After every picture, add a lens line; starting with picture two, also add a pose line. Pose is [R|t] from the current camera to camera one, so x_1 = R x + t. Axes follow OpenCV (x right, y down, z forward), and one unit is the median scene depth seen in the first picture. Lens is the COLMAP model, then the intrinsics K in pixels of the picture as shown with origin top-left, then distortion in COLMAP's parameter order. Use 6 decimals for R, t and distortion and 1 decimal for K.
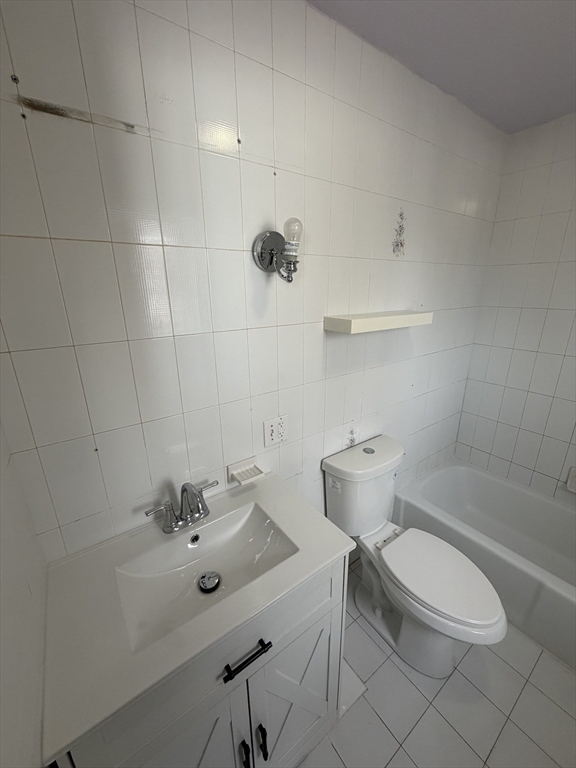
lens RADIAL K [[307.2, 0, 288.1], [0, 307.2, 381.2], [0, 0, 1]] dist [-0.002167, 0.000437]
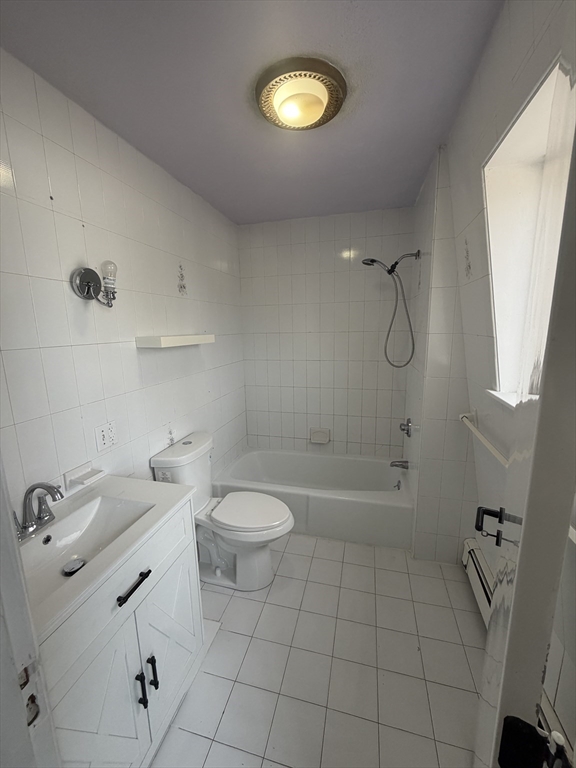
lens RADIAL K [[307.2, 0, 287.7], [0, 307.2, 383.7], [0, 0, 1]] dist [-0.002167, 0.000437]
pose [[0.774928, -0.121904, 0.620182, -0.197066], [0.199598, 0.978211, -0.057123, 0.167948], [-0.599706, 0.168054, 0.782375, -0.317988]]
